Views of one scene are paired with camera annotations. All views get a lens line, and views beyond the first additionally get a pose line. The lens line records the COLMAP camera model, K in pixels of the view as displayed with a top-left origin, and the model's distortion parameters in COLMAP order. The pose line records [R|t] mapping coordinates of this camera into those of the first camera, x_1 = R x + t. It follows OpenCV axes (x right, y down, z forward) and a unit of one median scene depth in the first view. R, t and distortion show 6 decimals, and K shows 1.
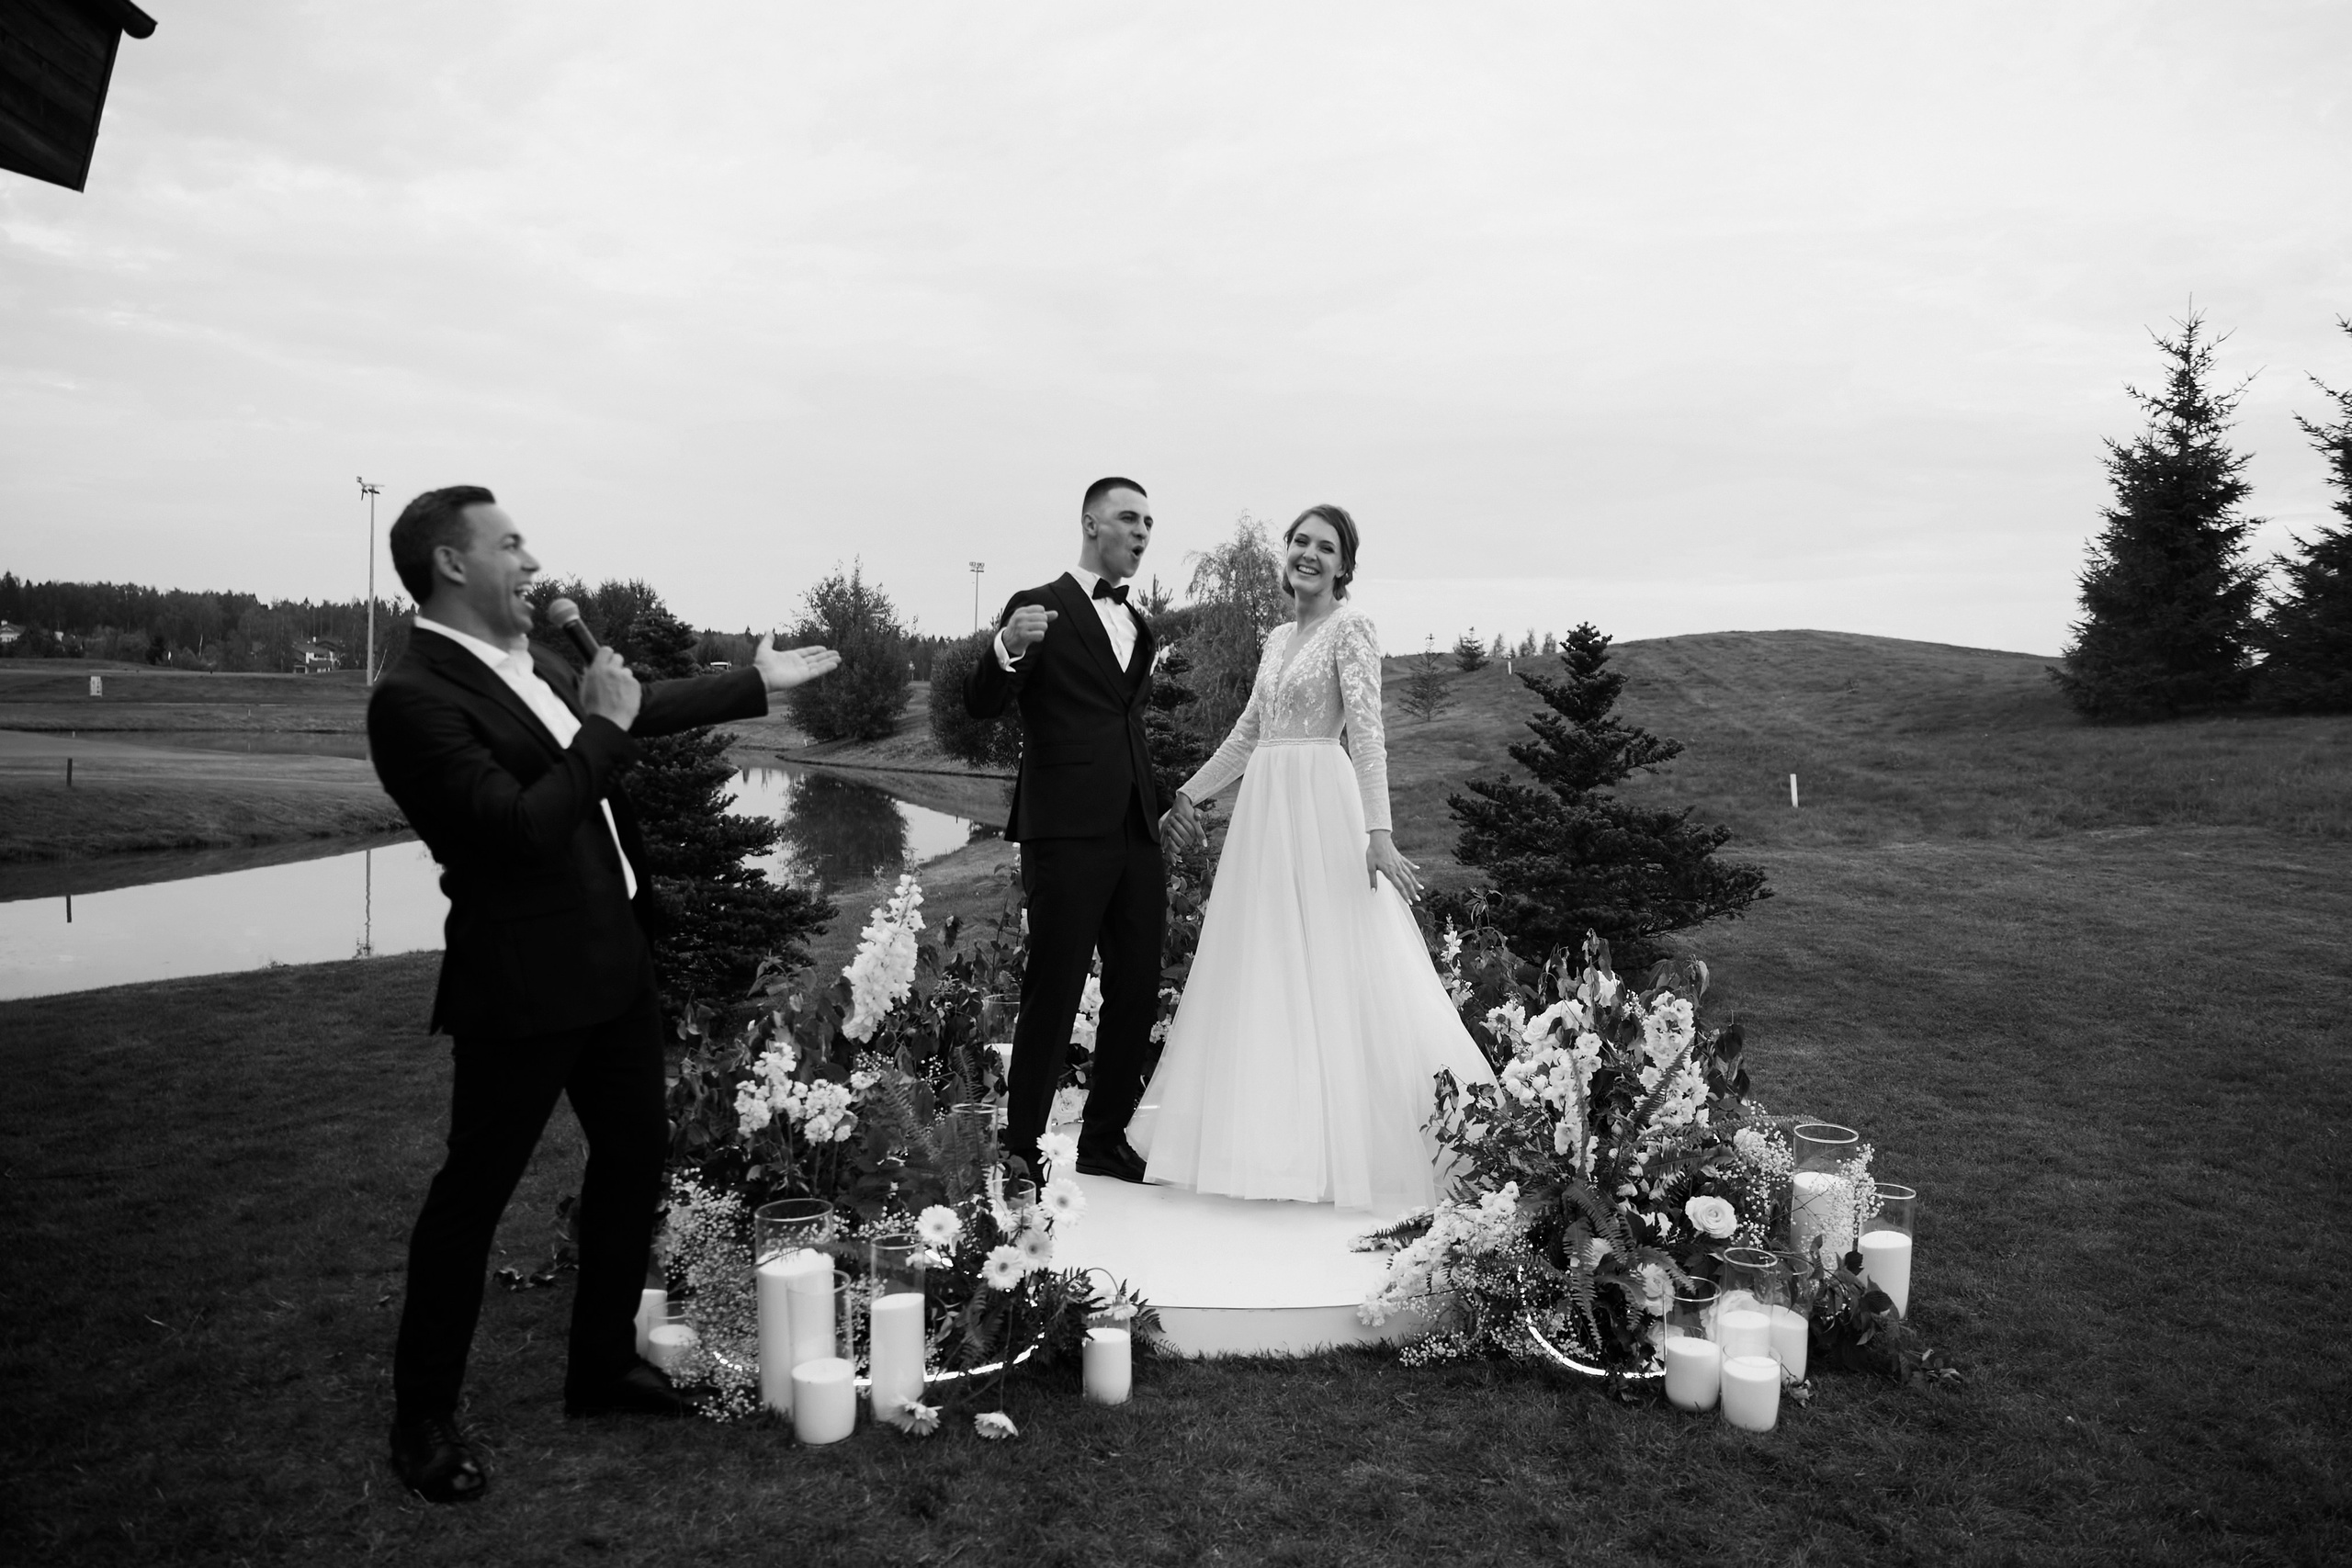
lens RADIAL K [[1526.1, 0, 1233.0], [0, 1526.1, 780.0], [0, 0, 1]] dist [-0.000724, 0.002771]
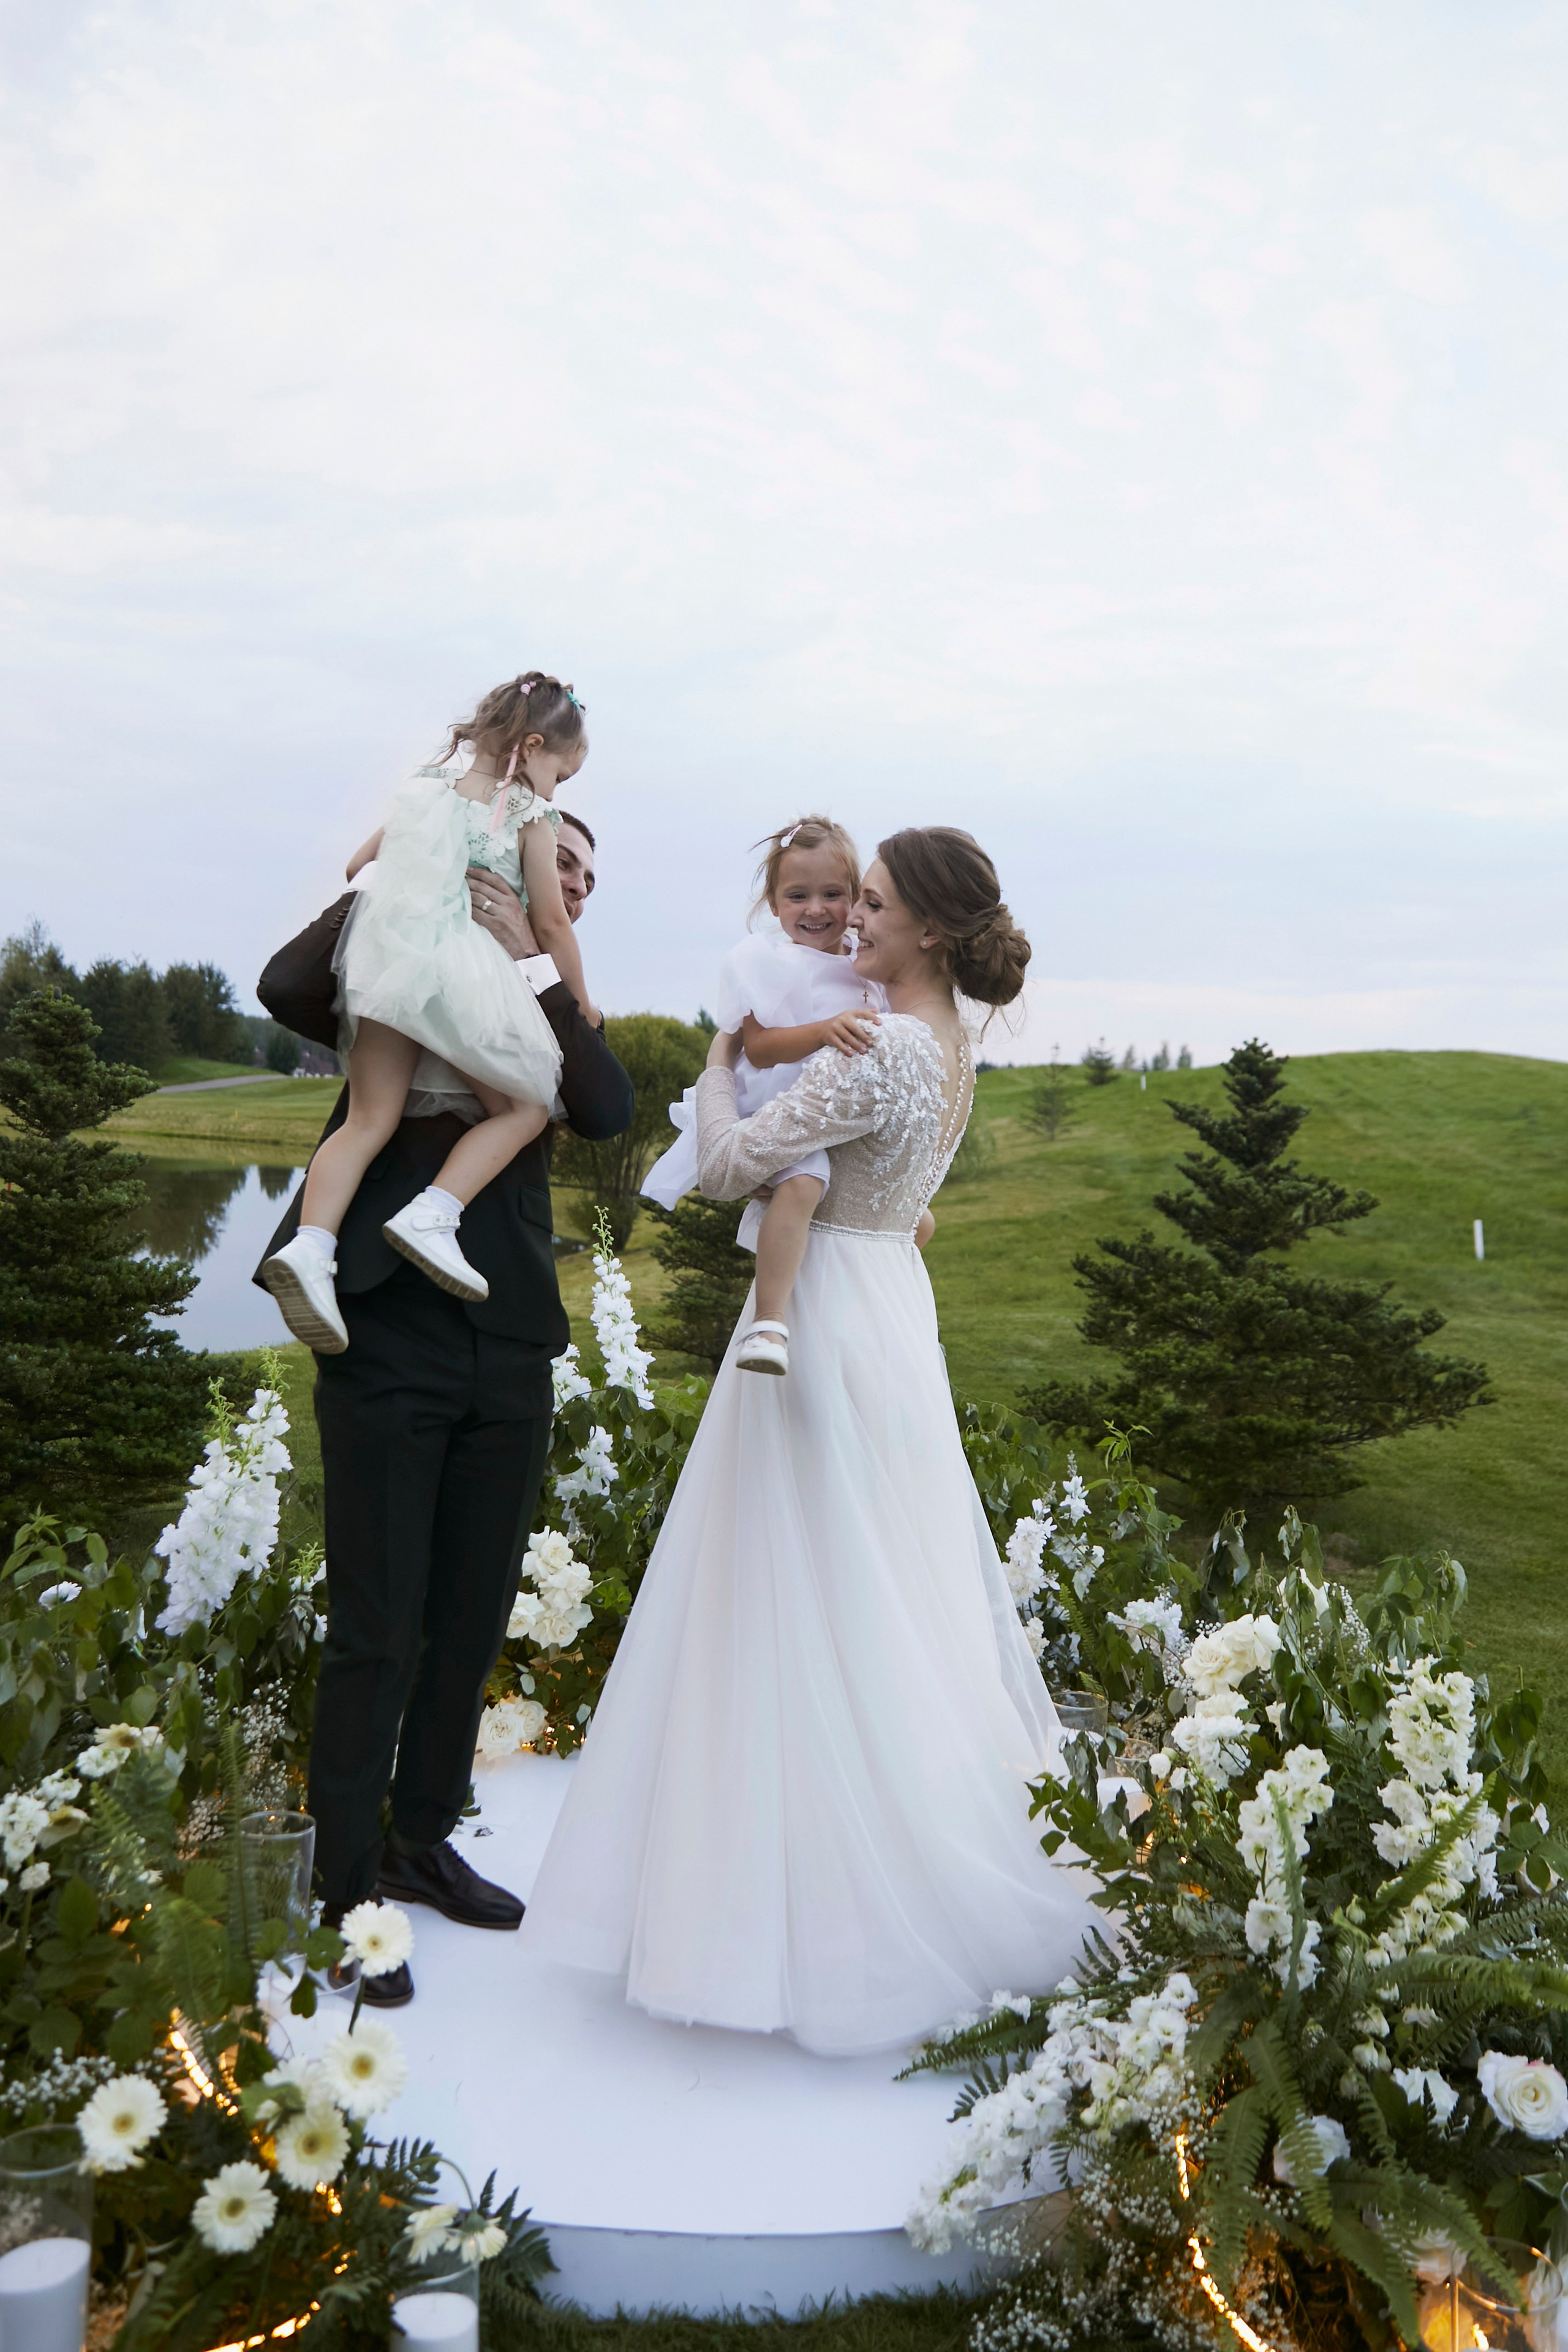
lens RADIAL K [[1526.2, 0, 840.8], [0, 1526.2, 1107.7], [0, 0, 1]] dist [-0.000724, 0.002771]
pose [[0.999558, 0.027504, -0.011311, 0.032049], [-0.028016, 0.998459, -0.047902, -0.026607], [0.009976, 0.048197, 0.998788, 0.238309]]
